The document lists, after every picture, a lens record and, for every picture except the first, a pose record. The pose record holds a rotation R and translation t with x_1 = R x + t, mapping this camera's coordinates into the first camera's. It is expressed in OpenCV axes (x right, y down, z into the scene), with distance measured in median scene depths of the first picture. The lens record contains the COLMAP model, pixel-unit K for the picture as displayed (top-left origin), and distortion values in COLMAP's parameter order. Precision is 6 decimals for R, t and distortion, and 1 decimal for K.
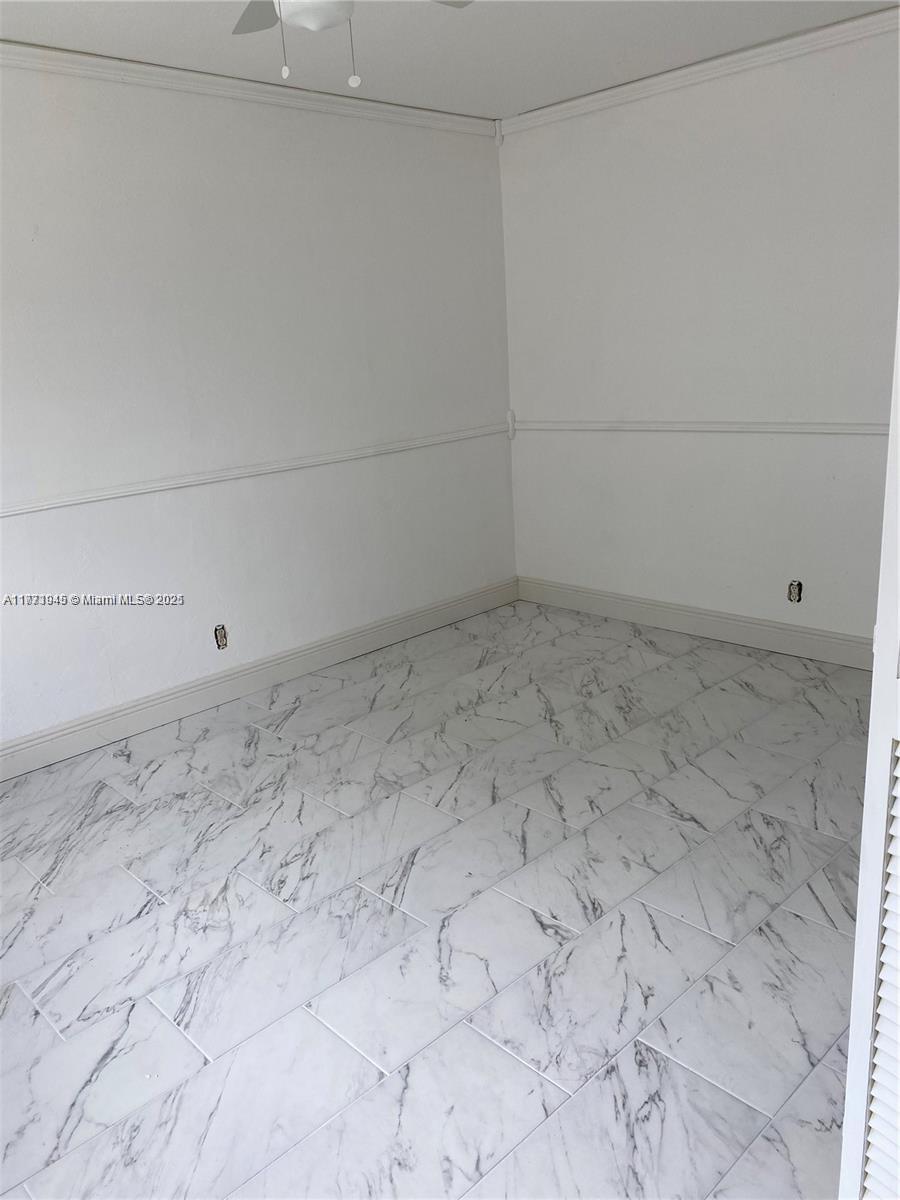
lens RADIAL K [[922.2, 0, 451.0], [0, 922.2, 598.7], [0, 0, 1]] dist [0.037864, -0.041037]
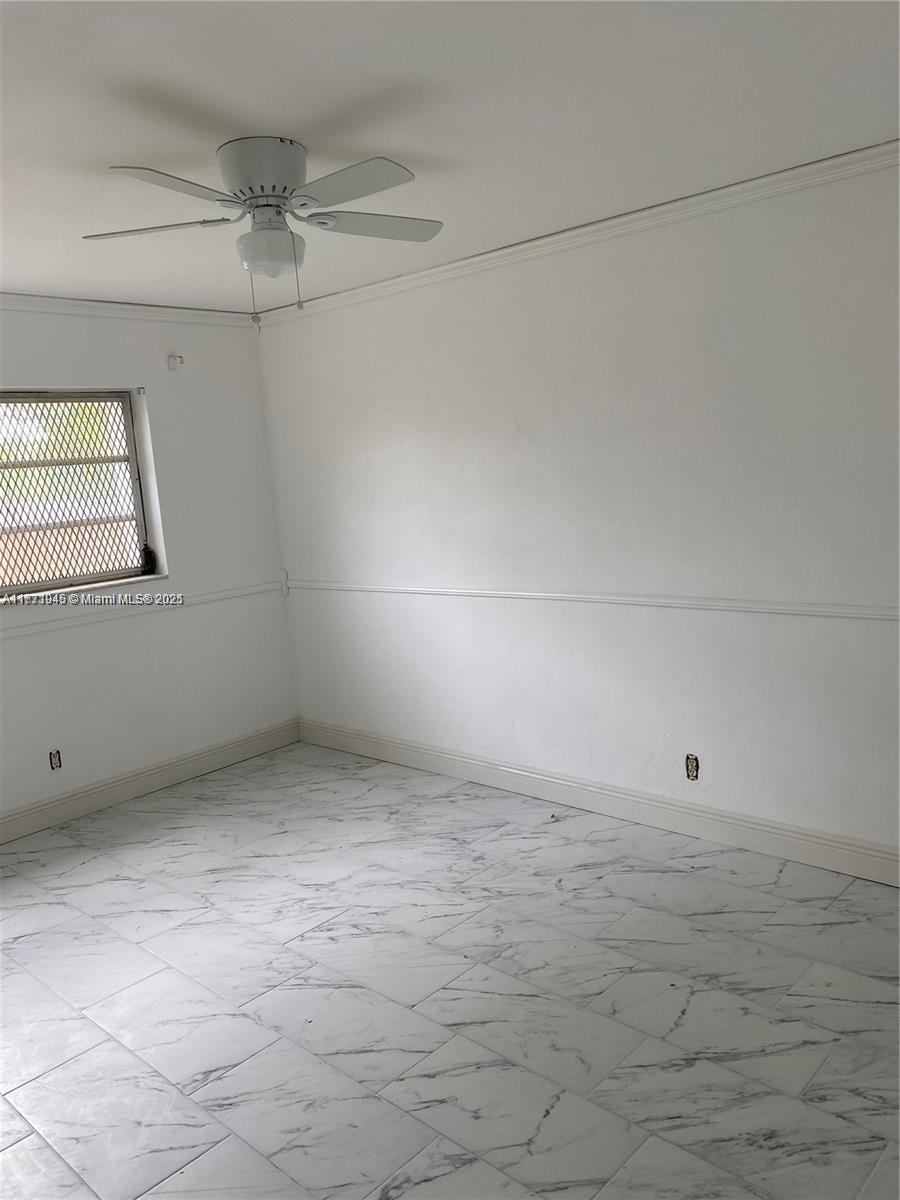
lens RADIAL K [[922.2, 0, 464.1], [0, 922.2, 634.0], [0, 0, 1]] dist [0.037864, -0.041037]
pose [[0.057997, 0.250265, -0.966439, 0.770911], [-0.194998, 0.952261, 0.234891, -0.331215], [0.979087, 0.174831, 0.104029, 0.810798]]
